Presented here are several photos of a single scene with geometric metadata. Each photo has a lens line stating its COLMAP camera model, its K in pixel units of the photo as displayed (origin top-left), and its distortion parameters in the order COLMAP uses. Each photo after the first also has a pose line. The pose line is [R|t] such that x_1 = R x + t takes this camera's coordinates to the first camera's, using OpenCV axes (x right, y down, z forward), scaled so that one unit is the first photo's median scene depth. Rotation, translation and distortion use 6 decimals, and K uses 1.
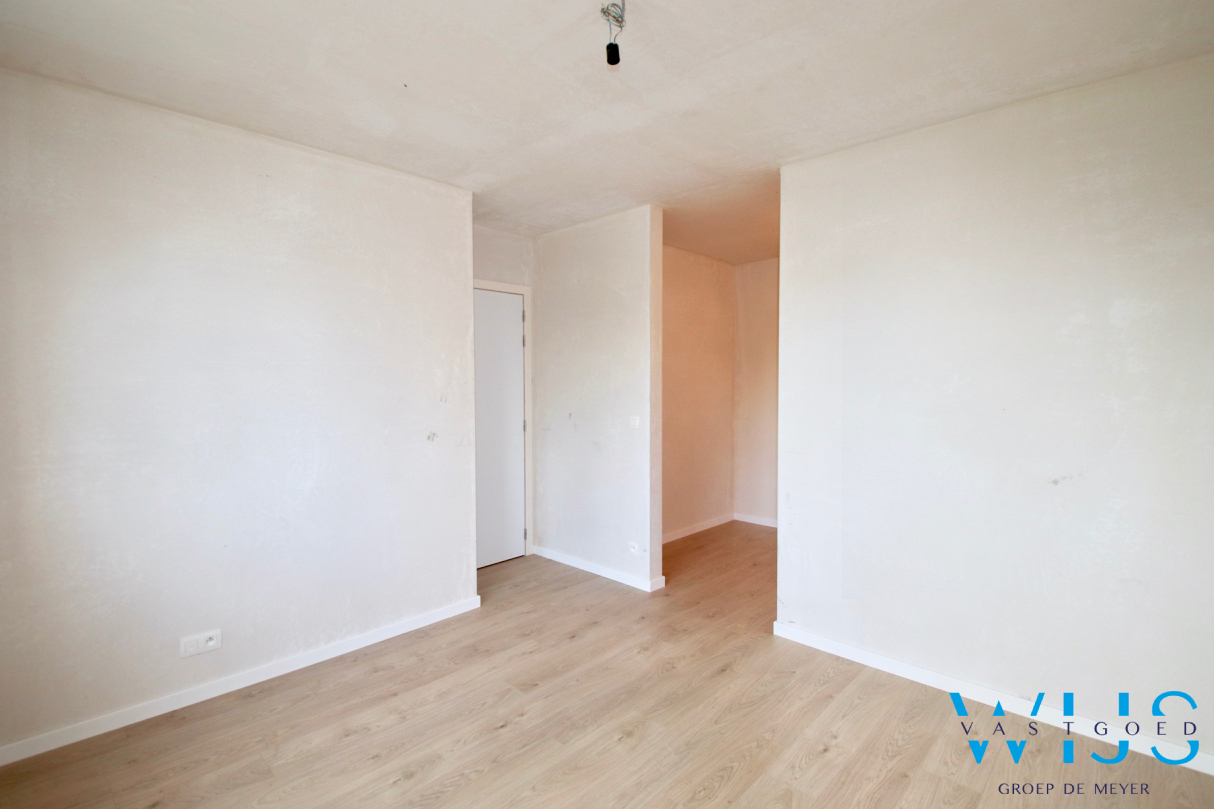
lens RADIAL K [[582.2, 0, 607.0], [0, 582.2, 404.5], [0, 0, 1]] dist [0.018101, -0.032254]
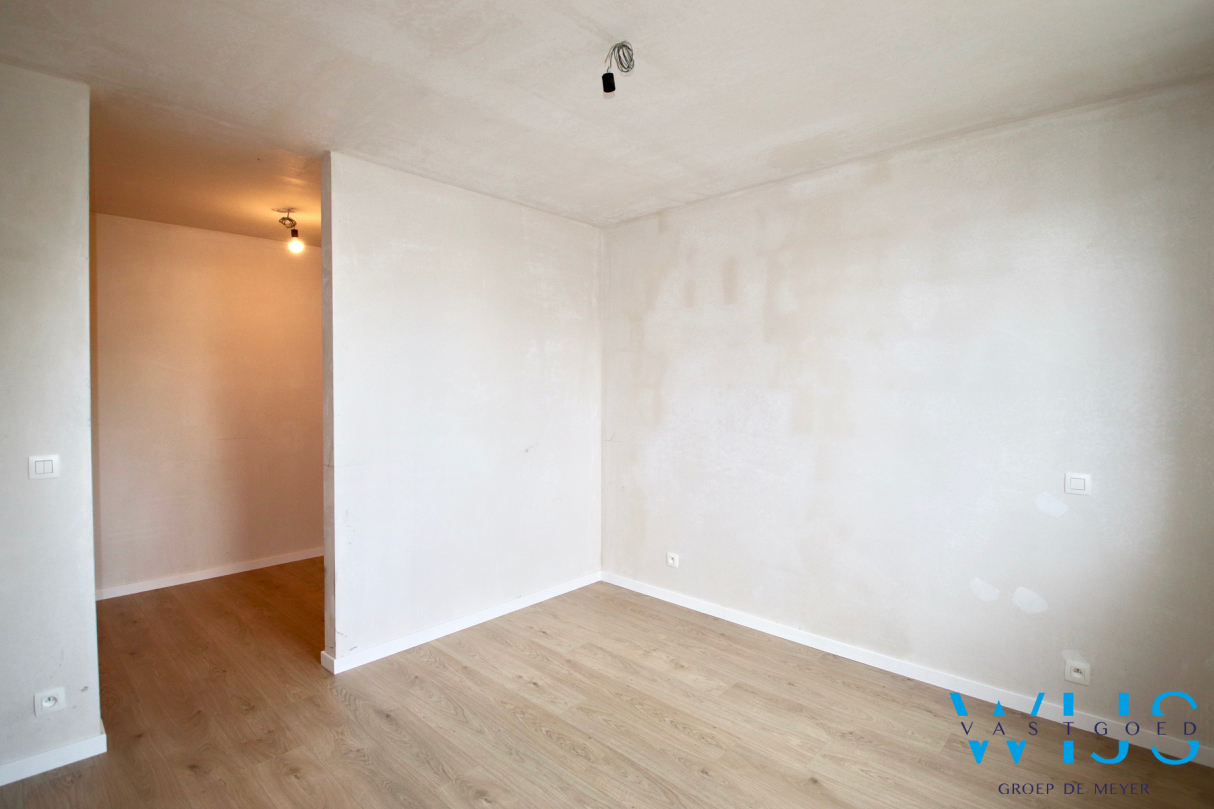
lens RADIAL K [[582.2, 0, 607.0], [0, 582.2, 404.5], [0, 0, 1]] dist [0.018101, -0.032254]
pose [[-0.008310, -0.038823, 0.999212, -0.763891], [0.049149, 0.998022, 0.039186, -0.041470], [-0.998757, 0.049436, -0.006386, 0.737092]]
